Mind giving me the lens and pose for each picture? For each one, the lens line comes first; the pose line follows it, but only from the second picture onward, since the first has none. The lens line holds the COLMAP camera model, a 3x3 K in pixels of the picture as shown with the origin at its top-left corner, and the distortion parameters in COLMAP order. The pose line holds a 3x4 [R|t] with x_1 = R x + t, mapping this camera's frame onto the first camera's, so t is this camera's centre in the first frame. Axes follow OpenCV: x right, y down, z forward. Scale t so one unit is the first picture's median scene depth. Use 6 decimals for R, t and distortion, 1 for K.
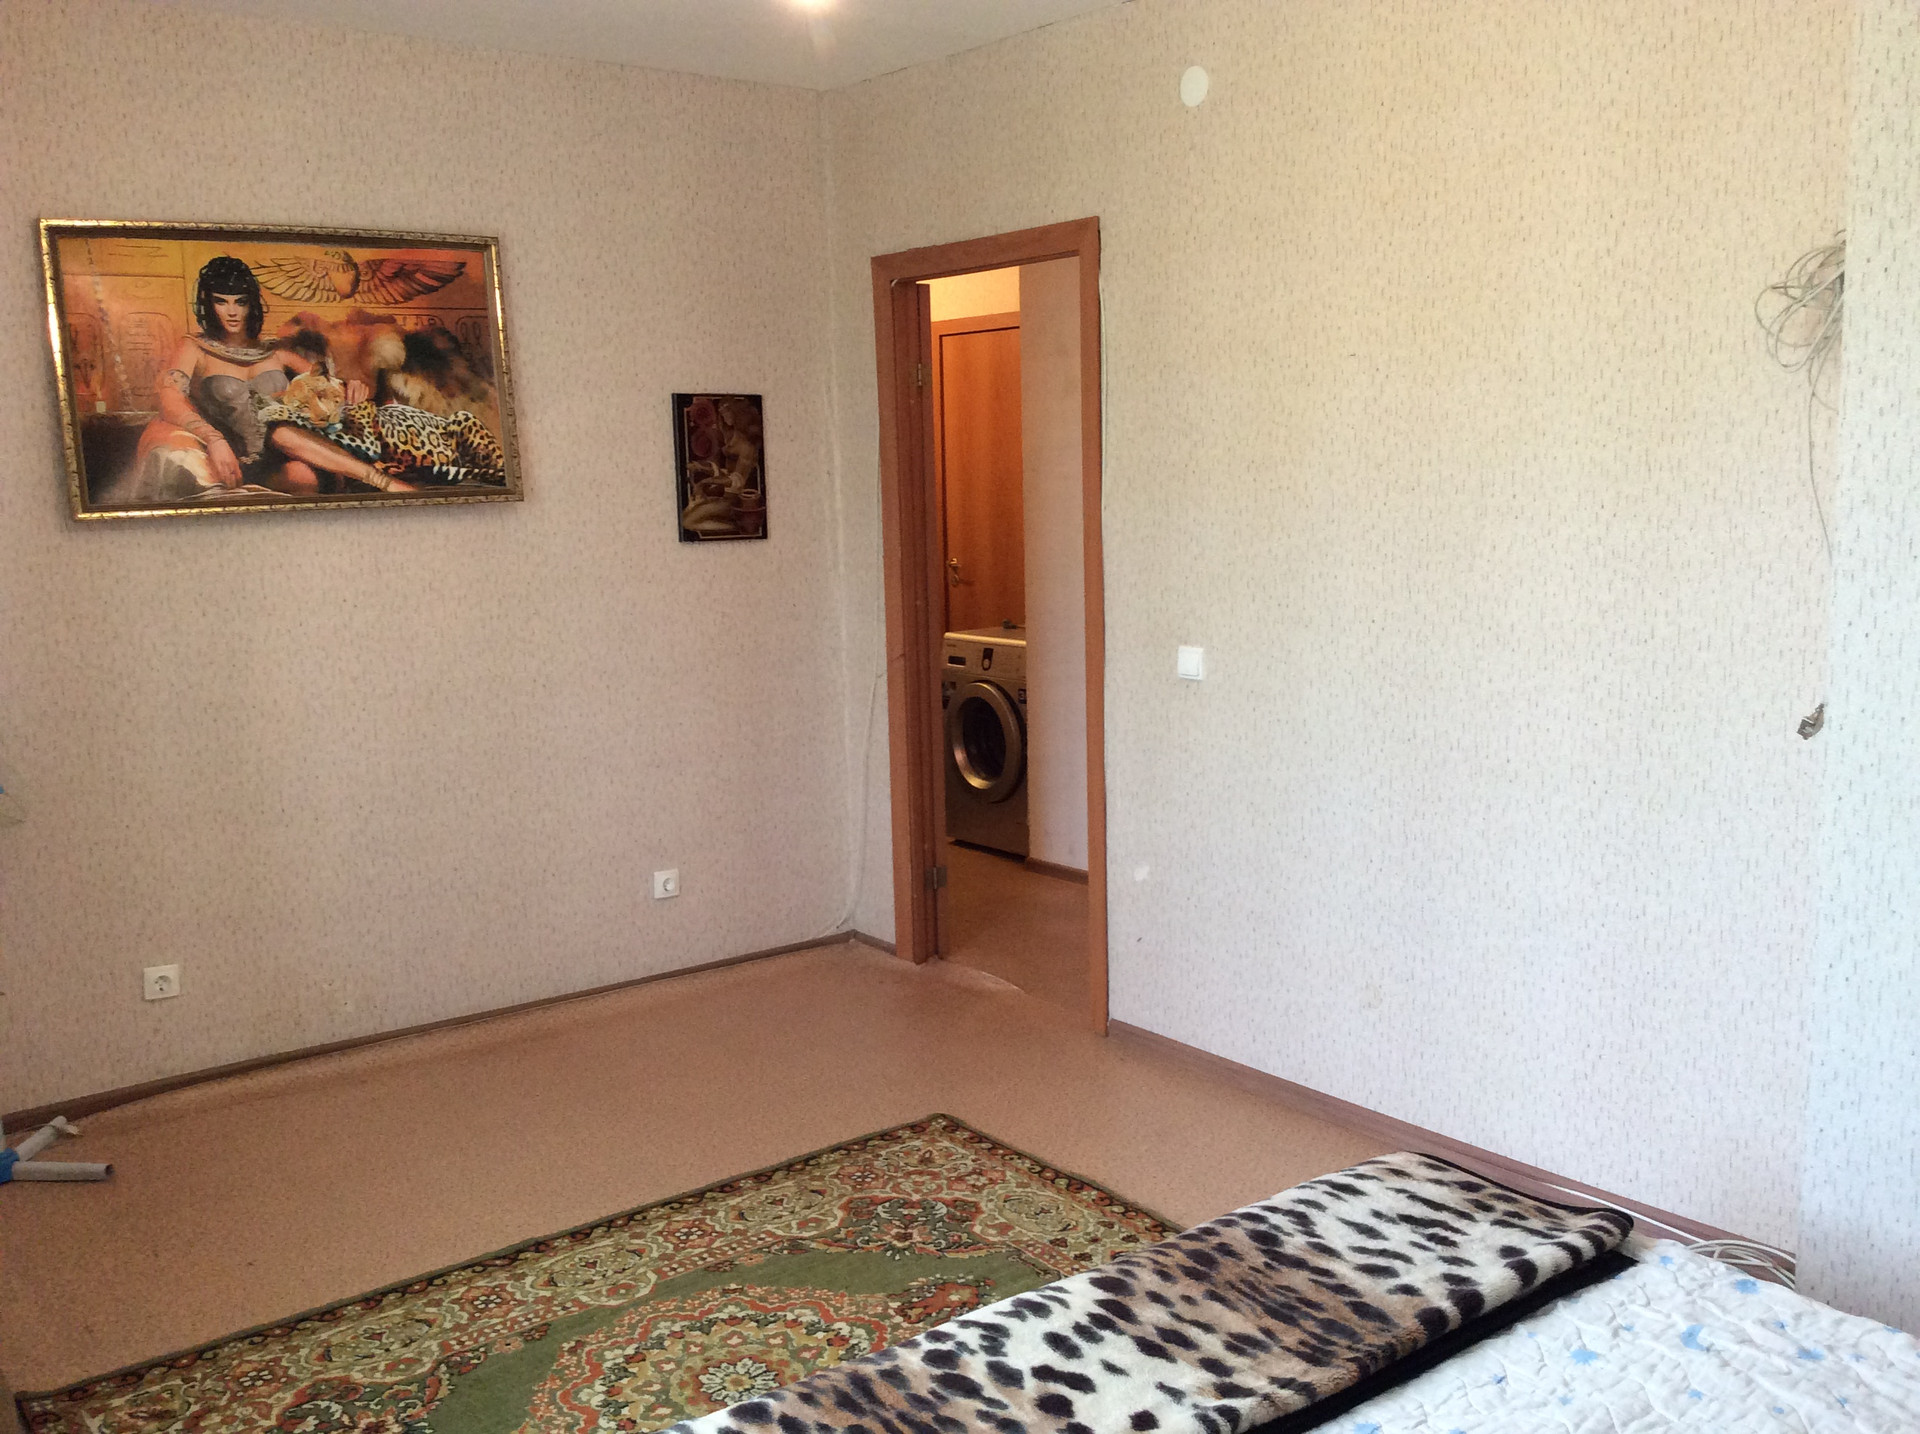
lens RADIAL K [[1785.7, 0, 959.7], [0, 1785.7, 719.7], [0, 0, 1]] dist [-0.006029, 0.000000]
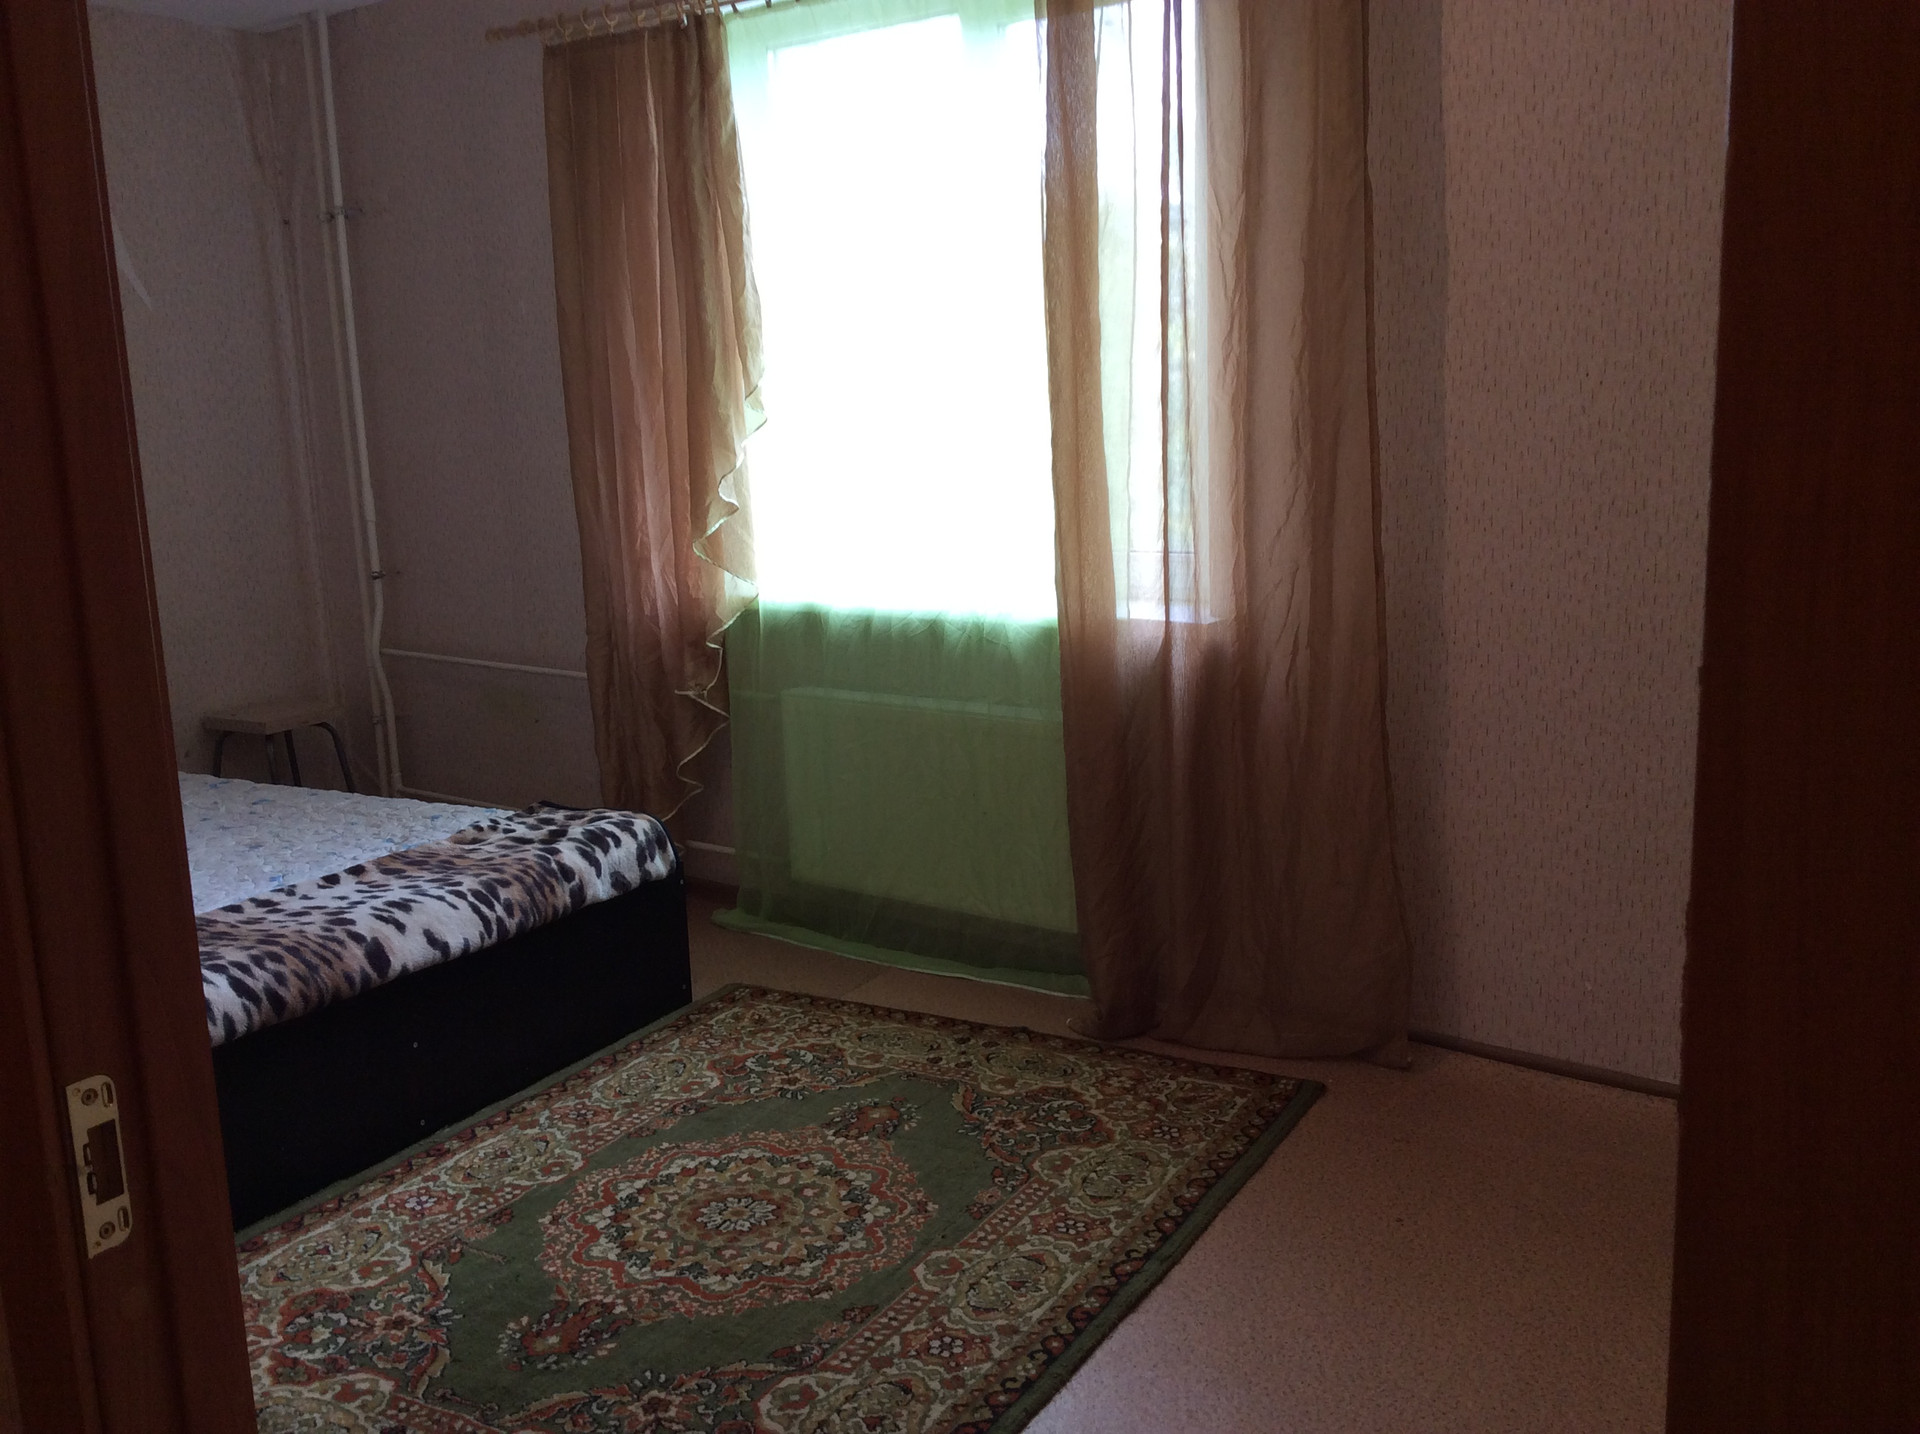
lens RADIAL K [[1785.7, 0, 958.3], [0, 1785.7, 713.5], [0, 0, 1]] dist [-0.006029, 0.000000]
pose [[-0.926196, 0.120113, -0.357399, 0.086054], [-0.005002, 0.943903, 0.330185, -0.229370], [0.377009, 0.307603, -0.873638, 1.751243]]
